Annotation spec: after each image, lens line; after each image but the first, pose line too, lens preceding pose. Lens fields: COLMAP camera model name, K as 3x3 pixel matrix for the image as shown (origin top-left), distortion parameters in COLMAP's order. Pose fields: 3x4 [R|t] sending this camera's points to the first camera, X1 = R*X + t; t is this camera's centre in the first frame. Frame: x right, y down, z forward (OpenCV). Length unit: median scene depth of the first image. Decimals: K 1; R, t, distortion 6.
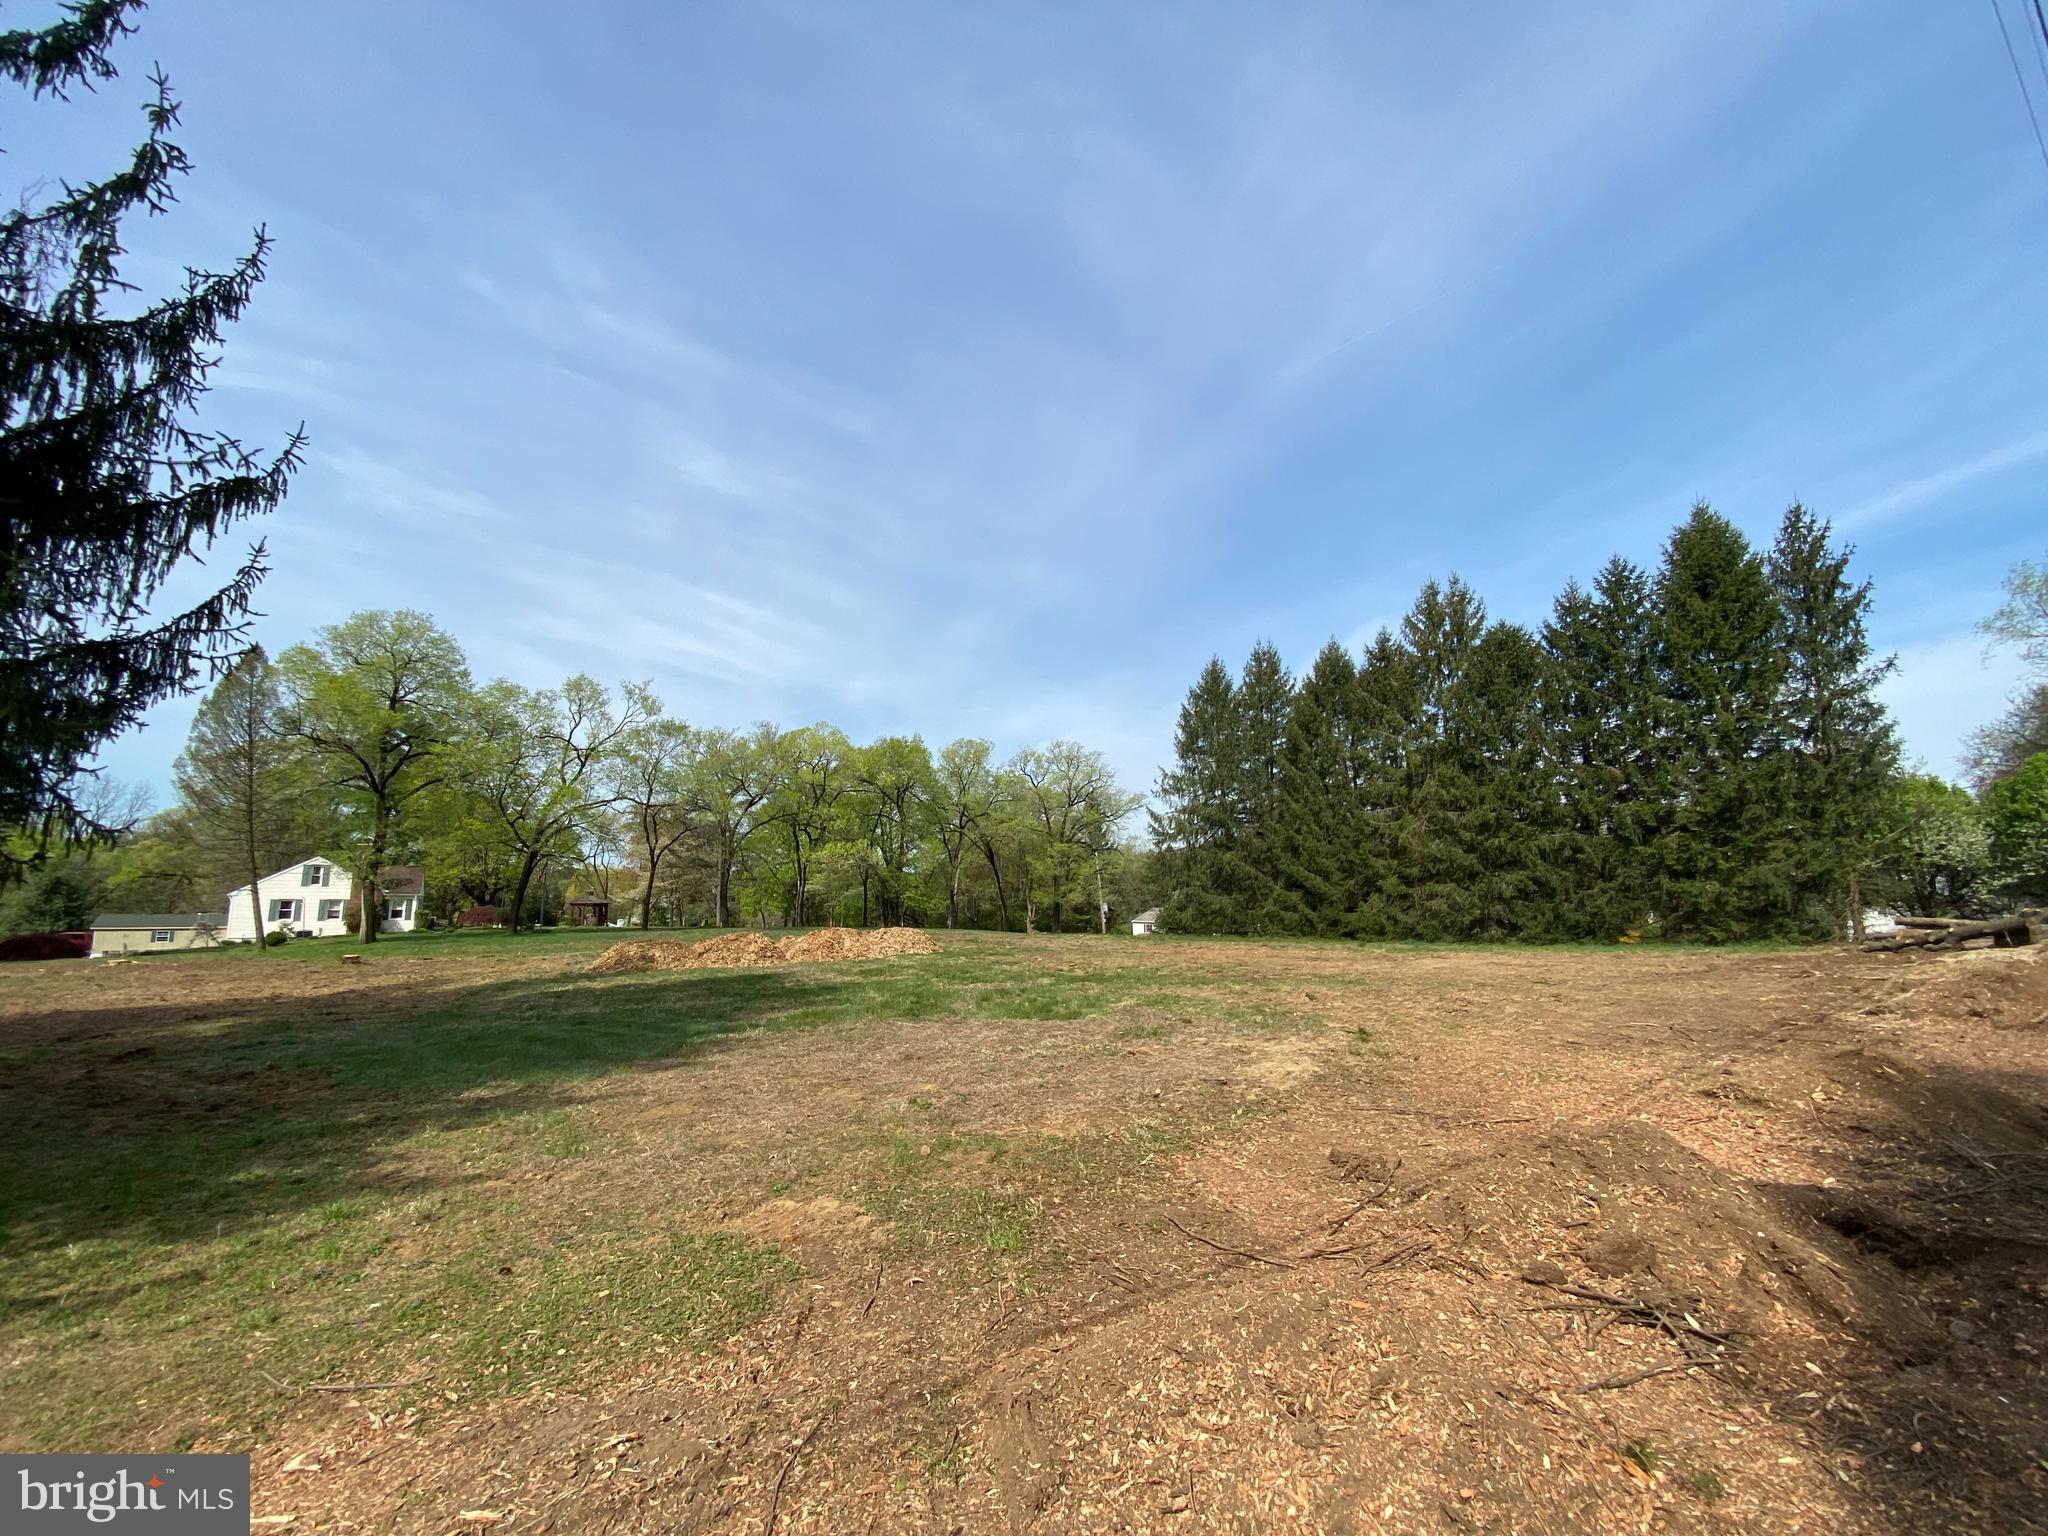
lens RADIAL K [[829.7, 0, 1024.0], [0, 829.7, 768.0], [0, 0, 1]] dist [0.059076, -0.041842]
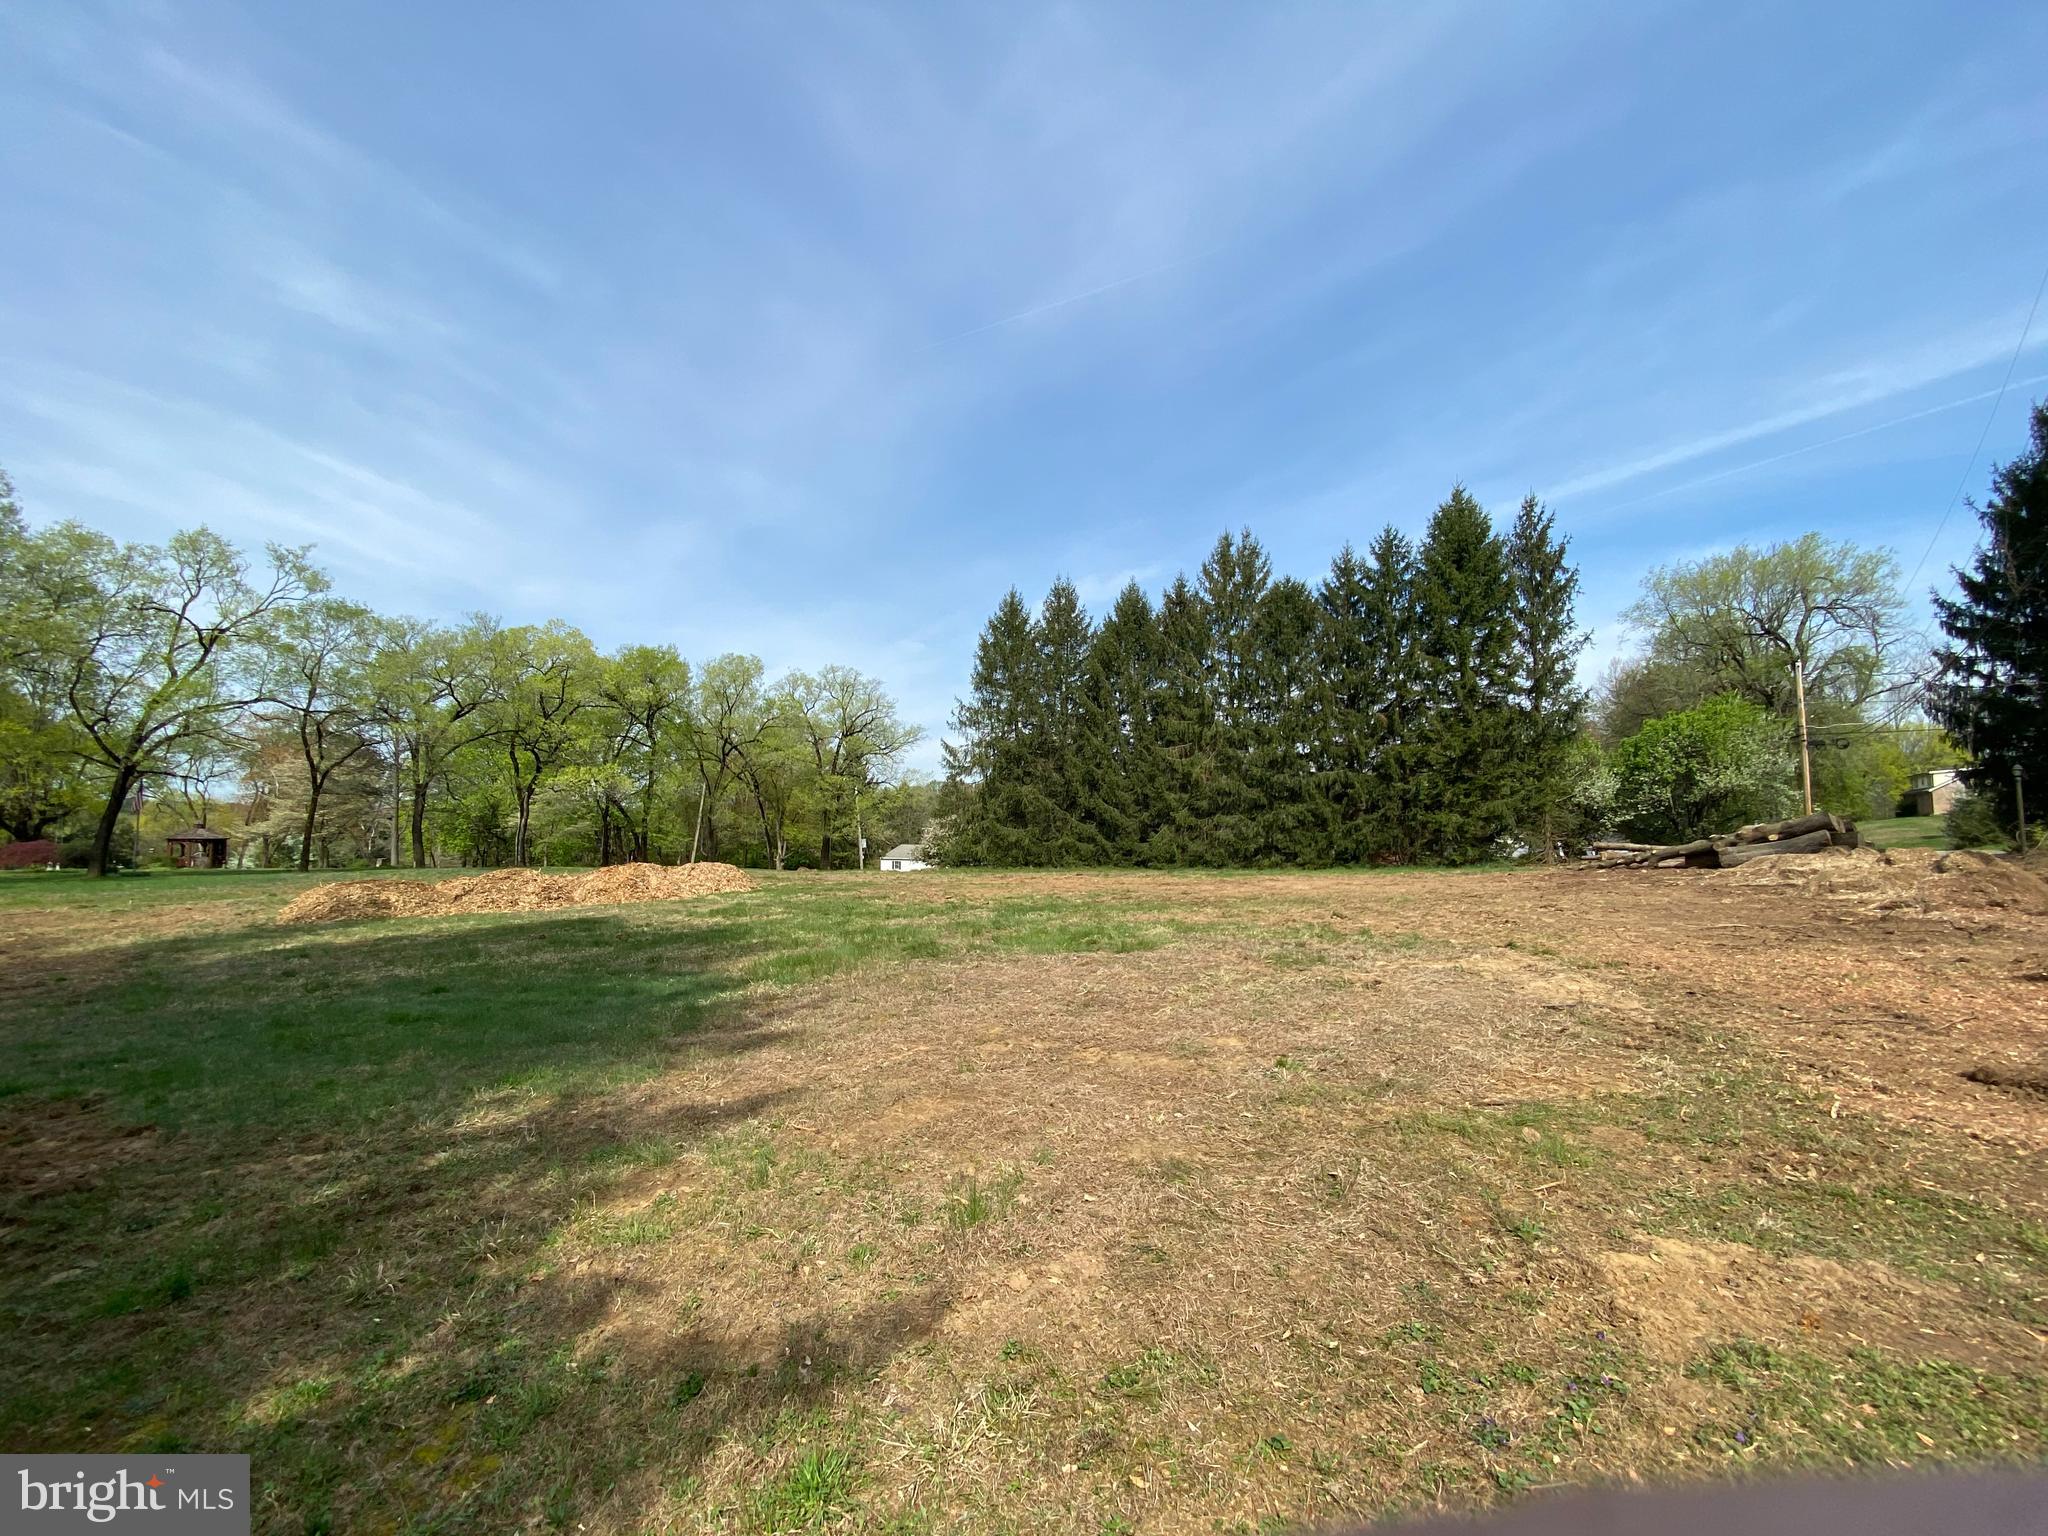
lens RADIAL K [[829.7, 0, 1024.0], [0, 829.7, 768.0], [0, 0, 1]] dist [0.059076, -0.041842]
pose [[0.945249, 0.024881, 0.325401, -0.087551], [-0.048746, 0.996668, 0.065393, 0.015672], [-0.322690, -0.077675, 0.943312, 0.061191]]
